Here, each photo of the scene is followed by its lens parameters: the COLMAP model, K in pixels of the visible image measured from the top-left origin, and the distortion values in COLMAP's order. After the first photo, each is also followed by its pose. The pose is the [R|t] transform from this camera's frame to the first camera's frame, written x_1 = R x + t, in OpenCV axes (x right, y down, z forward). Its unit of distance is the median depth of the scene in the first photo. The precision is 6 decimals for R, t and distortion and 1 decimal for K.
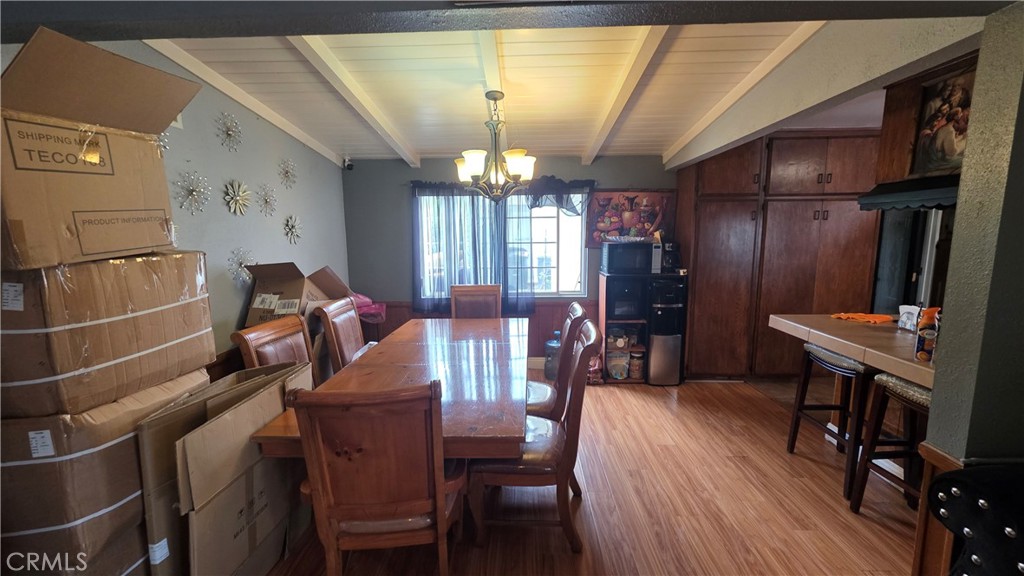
lens RADIAL K [[413.0, 0, 507.1], [0, 413.0, 290.3], [0, 0, 1]] dist [0.003692, -0.000518]
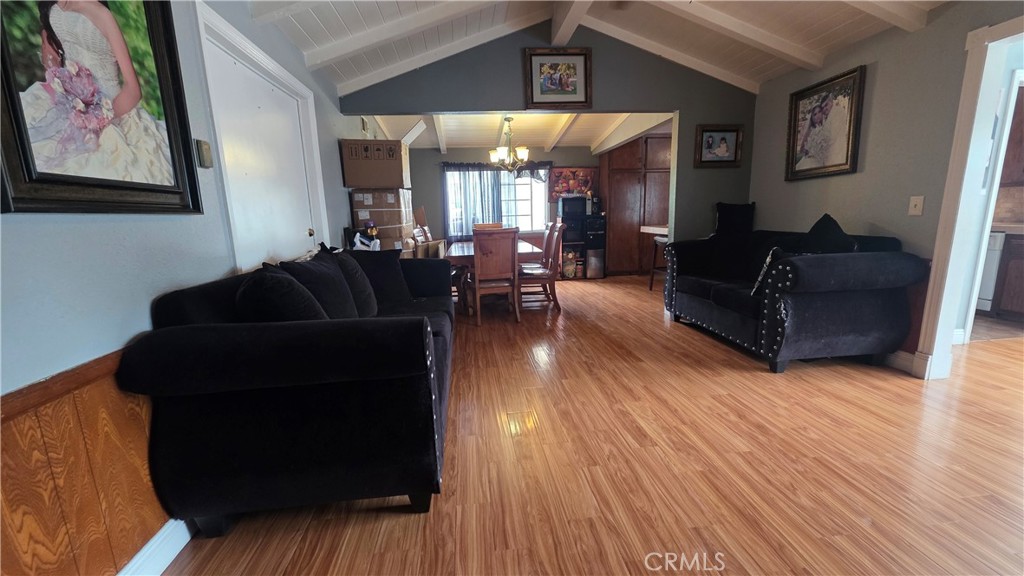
lens RADIAL K [[413.0, 0, 511.6], [0, 413.0, 298.2], [0, 0, 1]] dist [0.003692, -0.000518]
pose [[0.988617, -0.048749, 0.142335, -0.225256], [0.040382, 0.997315, 0.061090, 0.185768], [-0.144931, -0.054647, 0.987932, -0.688746]]
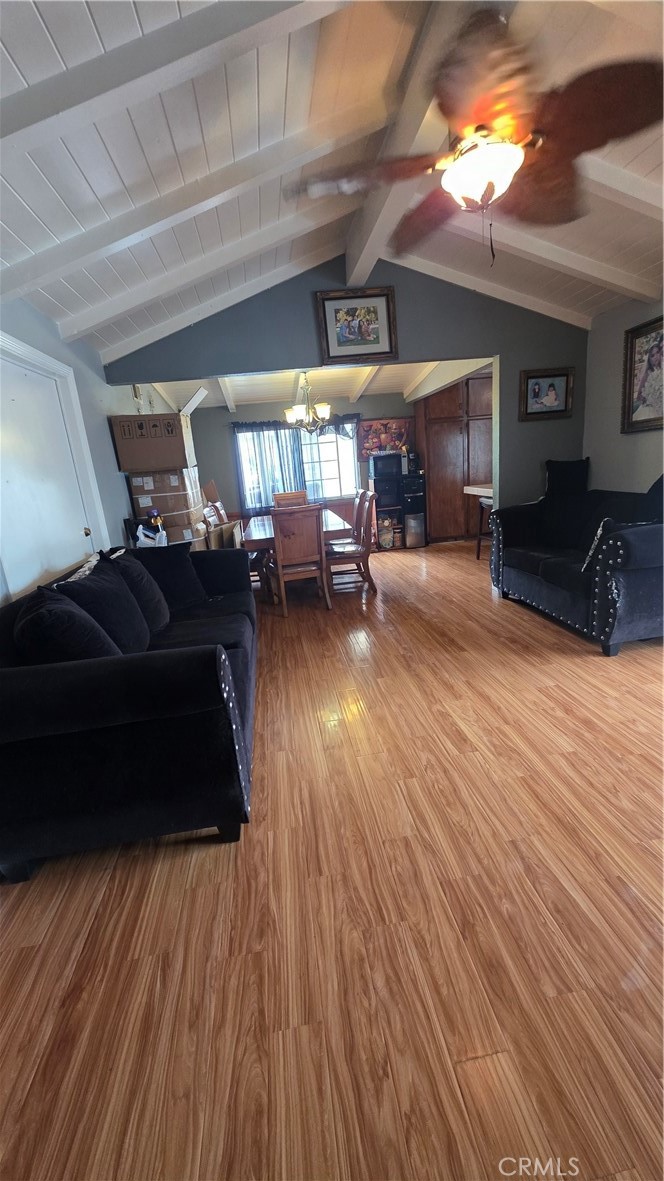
lens RADIAL K [[476.4, 0, 332.0], [0, 476.4, 598.9], [0, 0, 1]] dist [0.003692, -0.000518]
pose [[0.981847, -0.122290, 0.144990, -0.209776], [0.102433, 0.985218, 0.137308, 0.138805], [-0.159638, -0.119964, 0.979859, -0.716085]]
